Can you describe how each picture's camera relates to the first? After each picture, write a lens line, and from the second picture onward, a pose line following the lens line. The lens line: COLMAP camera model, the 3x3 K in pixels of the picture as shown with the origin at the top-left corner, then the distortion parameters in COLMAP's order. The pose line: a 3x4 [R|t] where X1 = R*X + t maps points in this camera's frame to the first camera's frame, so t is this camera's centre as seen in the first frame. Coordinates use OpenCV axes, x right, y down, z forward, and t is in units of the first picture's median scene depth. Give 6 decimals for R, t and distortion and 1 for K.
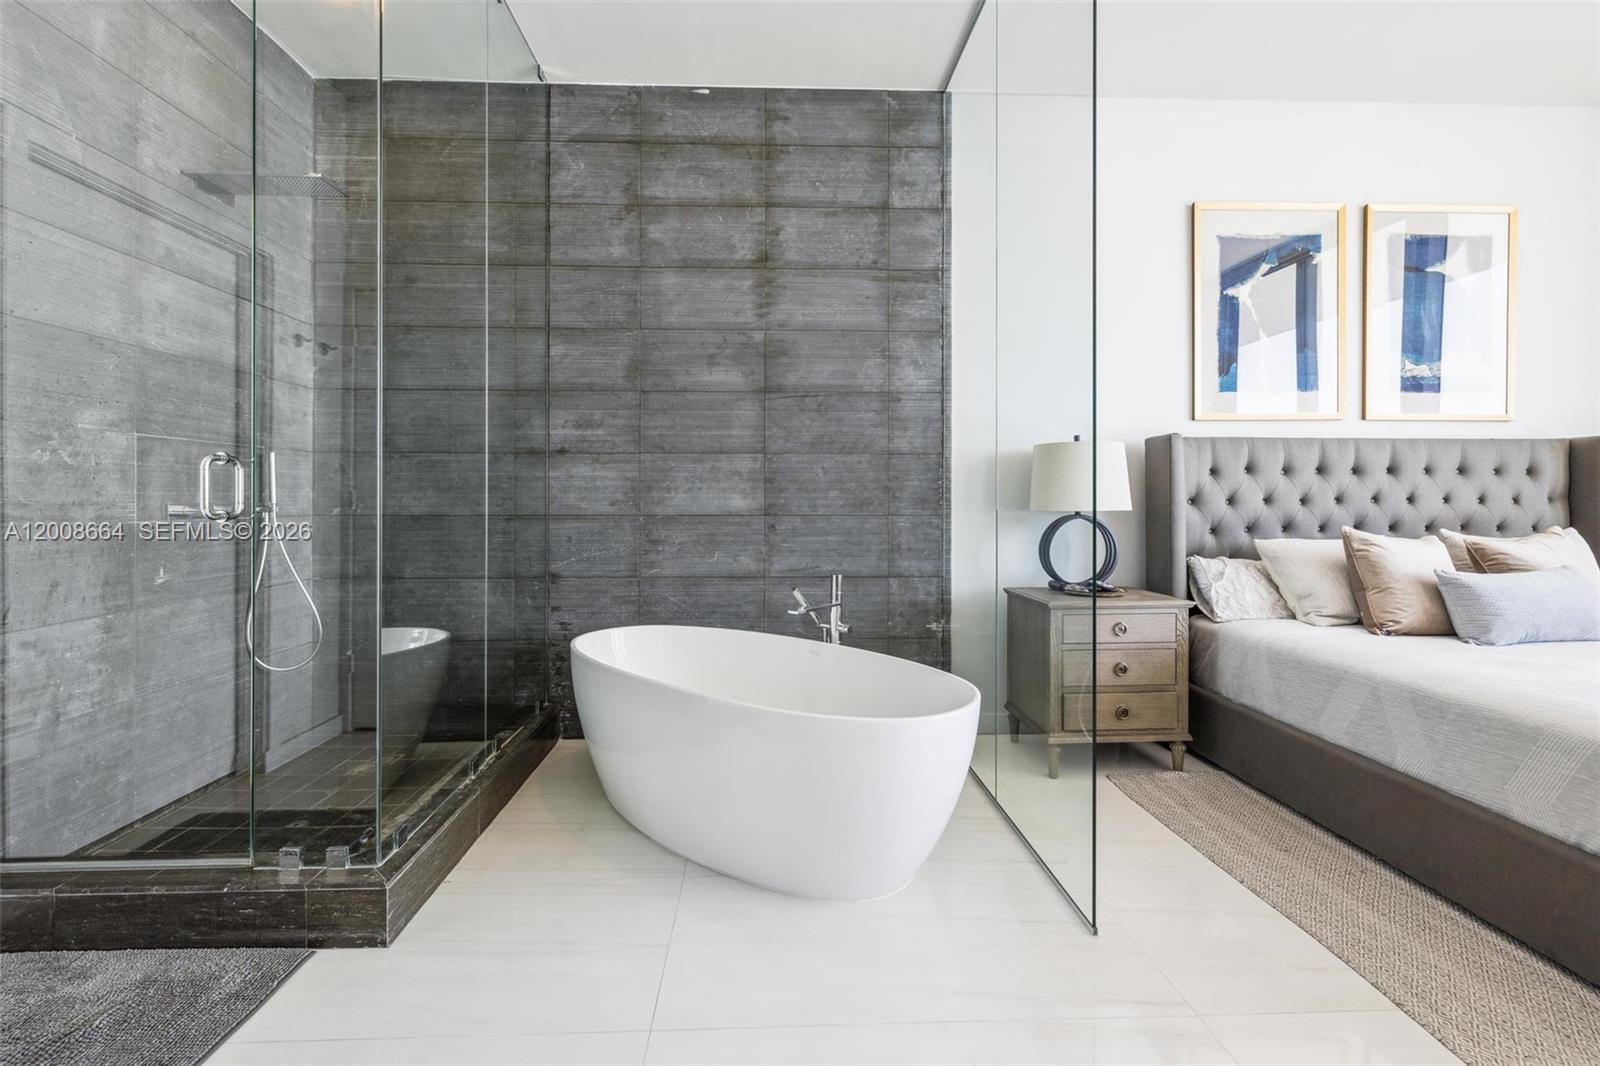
lens RADIAL K [[694.2, 0, 799.1], [0, 694.2, 525.2], [0, 0, 1]] dist [-0.002948, 0.000721]
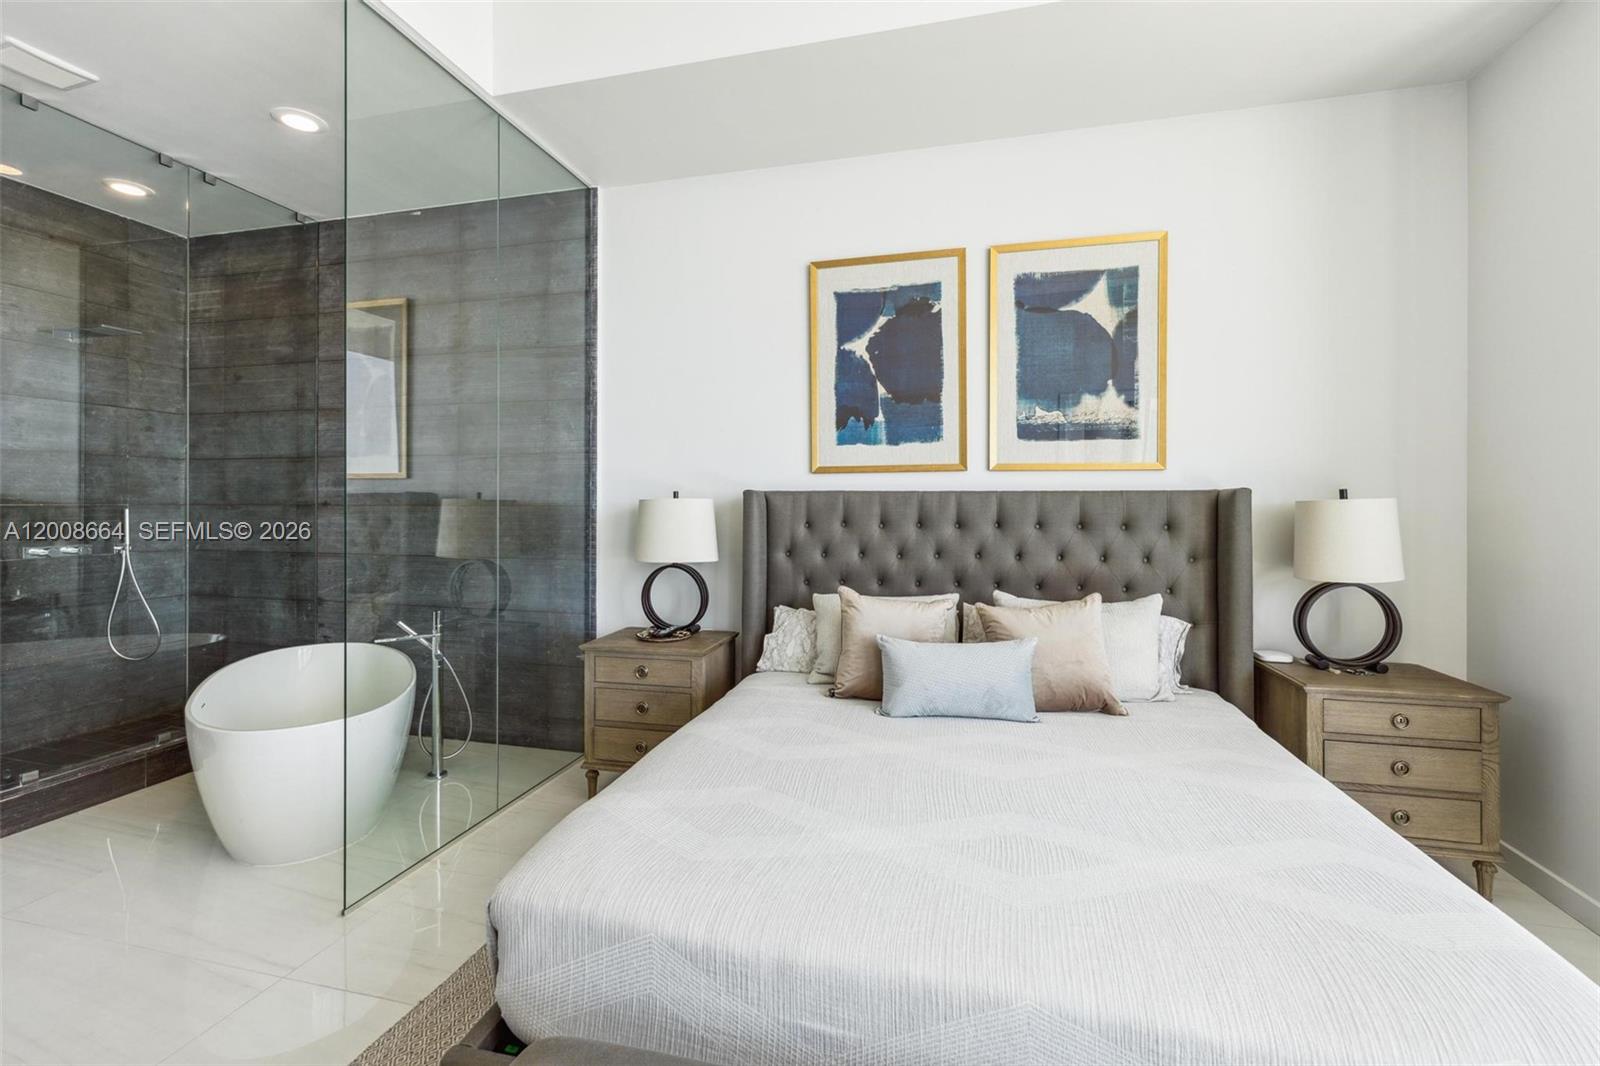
lens RADIAL K [[694.2, 0, 799.9], [0, 694.2, 531.8], [0, 0, 1]] dist [-0.002948, 0.000721]
pose [[0.960376, 0.012549, -0.278426, 0.863370], [-0.012204, 0.999921, 0.002973, -0.068501], [0.278441, 0.000543, 0.960453, 0.002199]]
